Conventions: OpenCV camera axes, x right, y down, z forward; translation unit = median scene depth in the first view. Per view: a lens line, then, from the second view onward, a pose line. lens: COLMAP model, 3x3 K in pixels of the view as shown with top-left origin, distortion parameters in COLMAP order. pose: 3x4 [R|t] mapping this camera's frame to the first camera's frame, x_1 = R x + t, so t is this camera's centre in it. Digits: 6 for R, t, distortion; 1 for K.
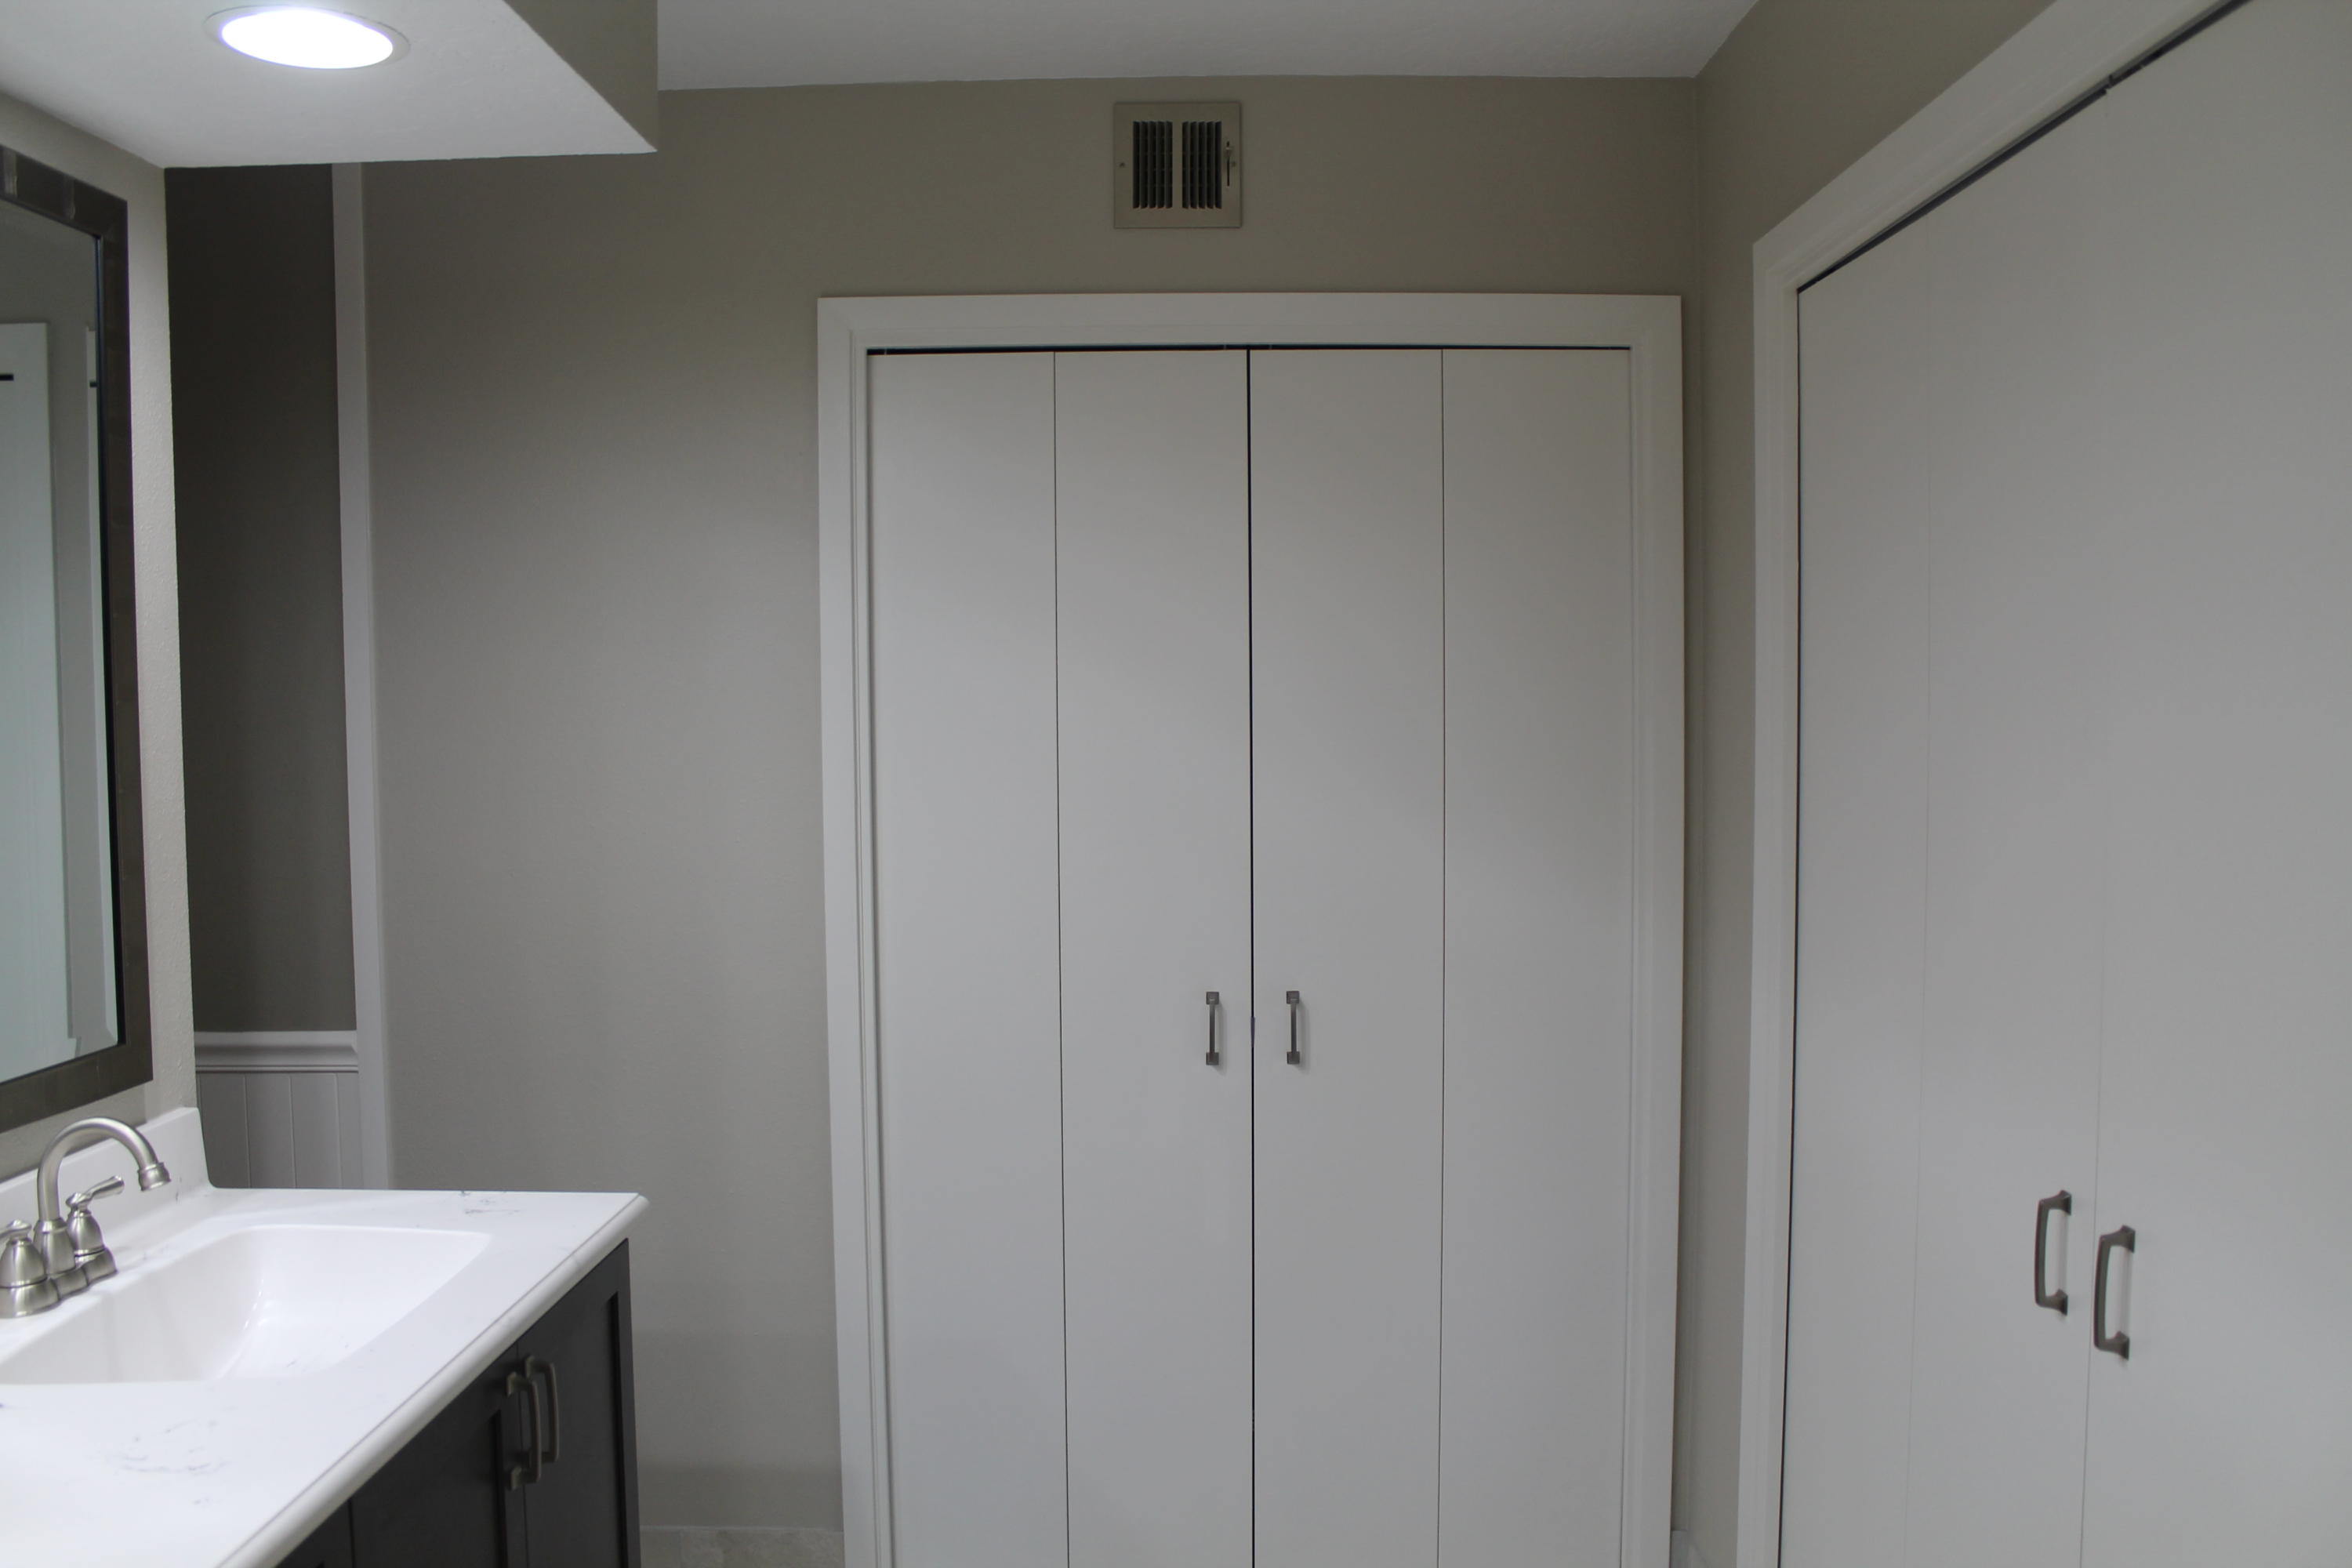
lens RADIAL K [[1941.9, 0, 1176.0], [0, 1941.9, 784.0], [0, 0, 1]] dist [-0.037214, 0.003891]
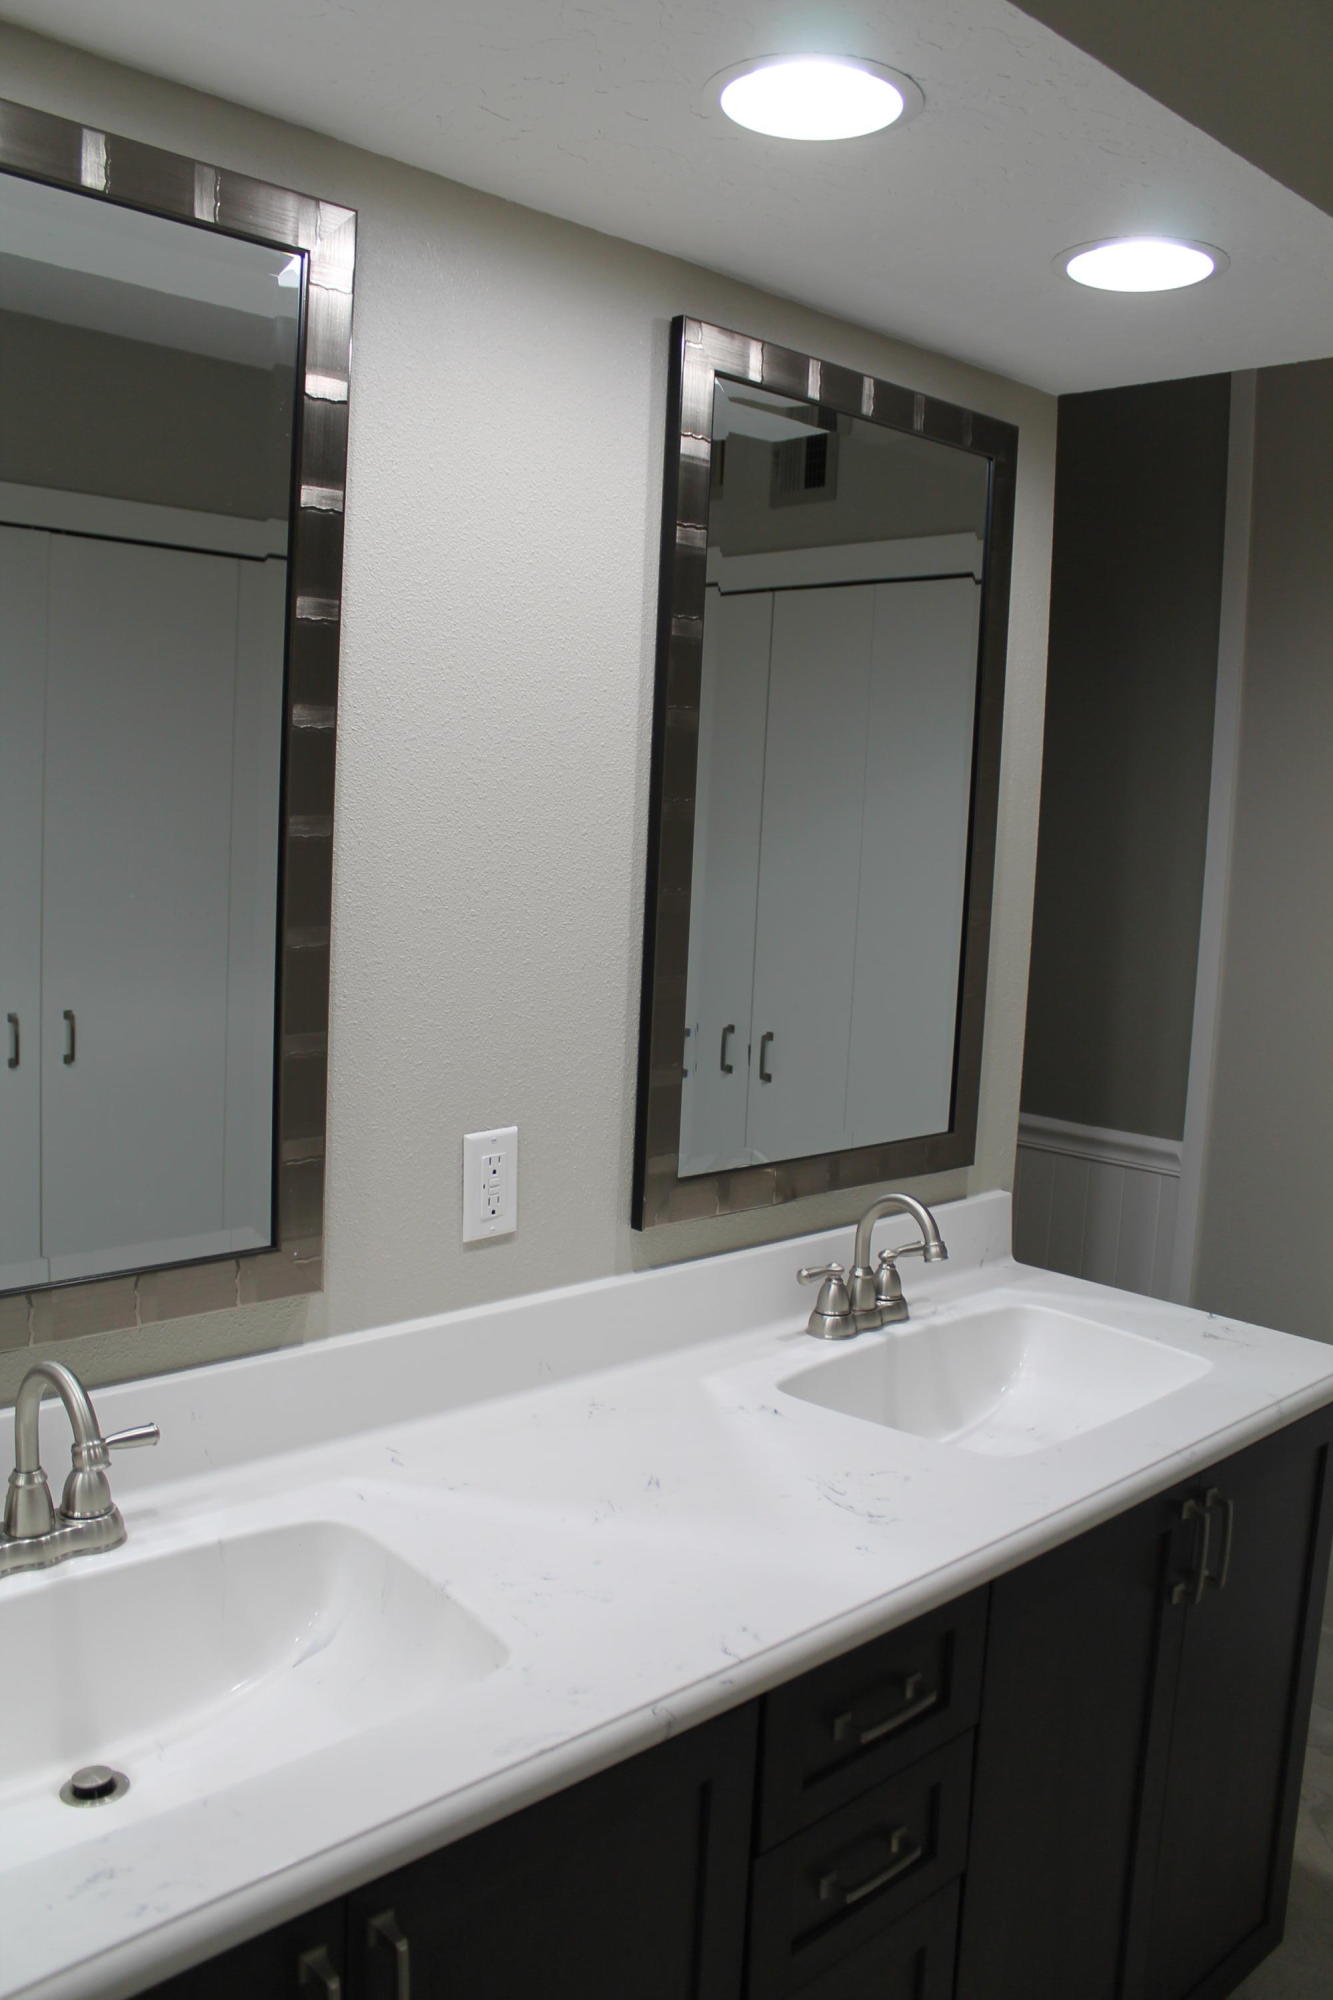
lens RADIAL K [[1705.2, 0, 666.5], [0, 1705.2, 1000.0], [0, 0, 1]] dist [-0.098695, -0.002402]
pose [[0.711411, 0.126801, -0.691243, 0.059898], [-0.086836, 0.991911, 0.092586, -0.034233], [0.697391, -0.005842, 0.716667, 0.118194]]
